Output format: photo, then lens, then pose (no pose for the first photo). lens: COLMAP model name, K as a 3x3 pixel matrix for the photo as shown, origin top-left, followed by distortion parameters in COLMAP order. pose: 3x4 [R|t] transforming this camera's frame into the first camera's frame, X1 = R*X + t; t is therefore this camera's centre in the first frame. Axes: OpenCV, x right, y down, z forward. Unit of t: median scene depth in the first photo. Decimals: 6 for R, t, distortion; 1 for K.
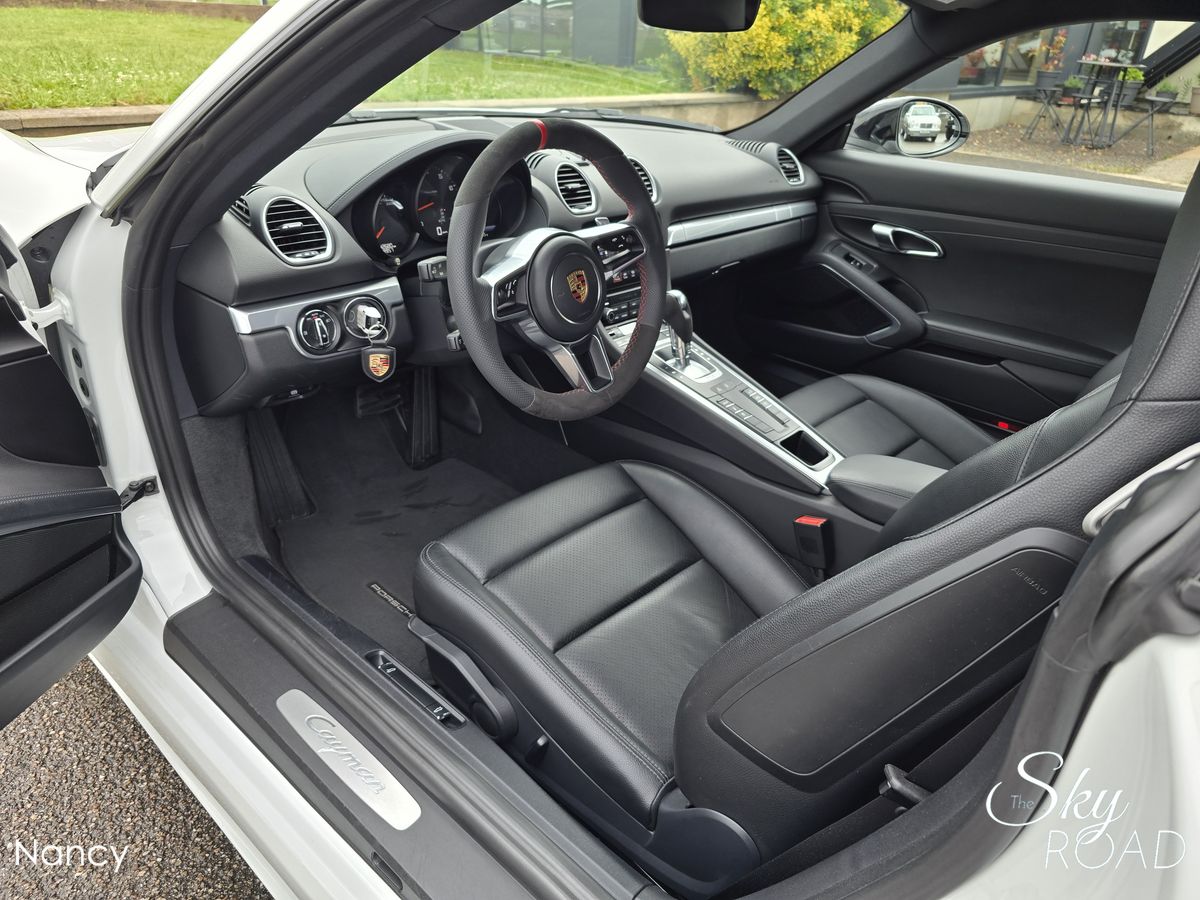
lens RADIAL K [[805.7, 0, 603.0], [0, 805.7, 427.9], [0, 0, 1]] dist [0.052964, -0.045335]
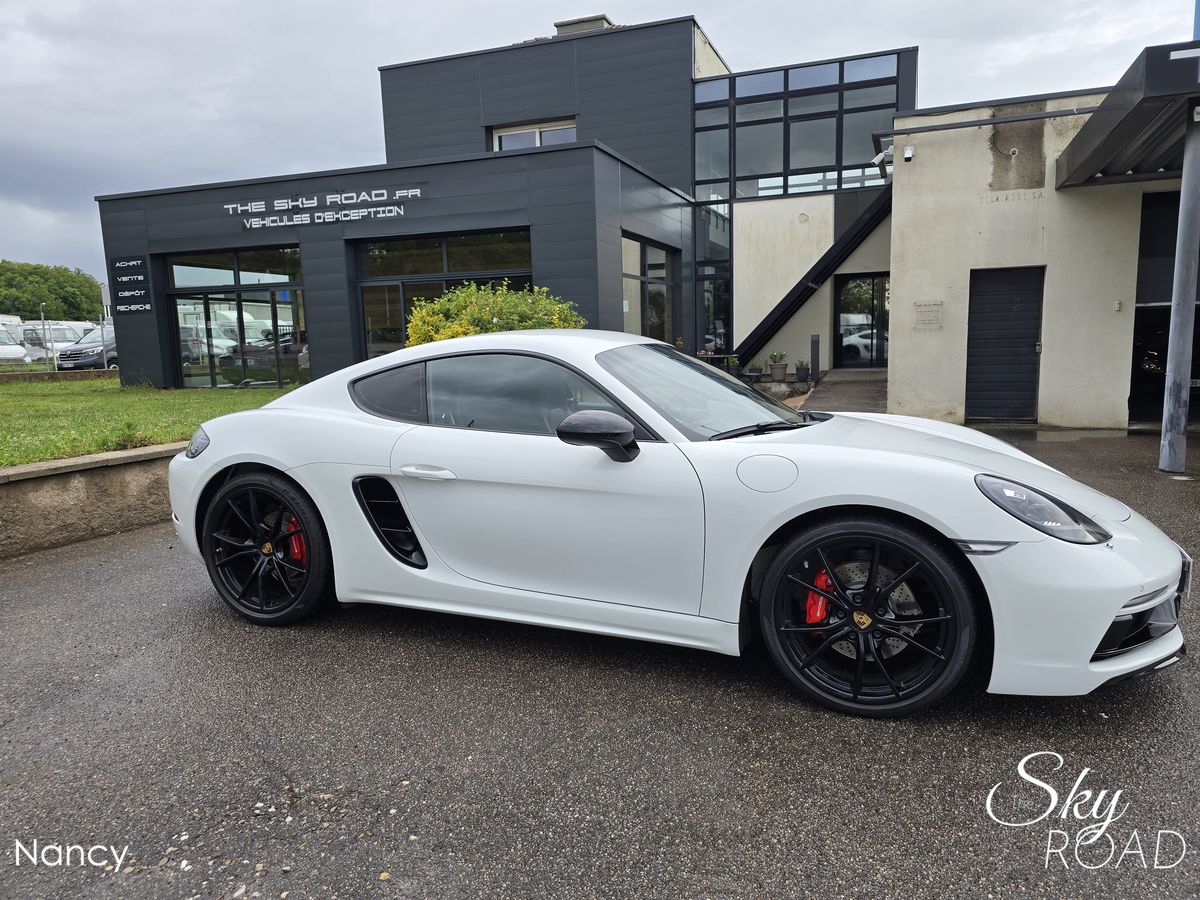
lens RADIAL K [[805.7, 0, 611.9], [0, 805.7, 447.1], [0, 0, 1]] dist [0.052964, -0.045335]
pose [[0.916597, -0.127599, 0.378904, -0.170284], [0.242938, 0.930437, -0.274352, 0.081949], [-0.317539, 0.343520, 0.883834, -0.224648]]
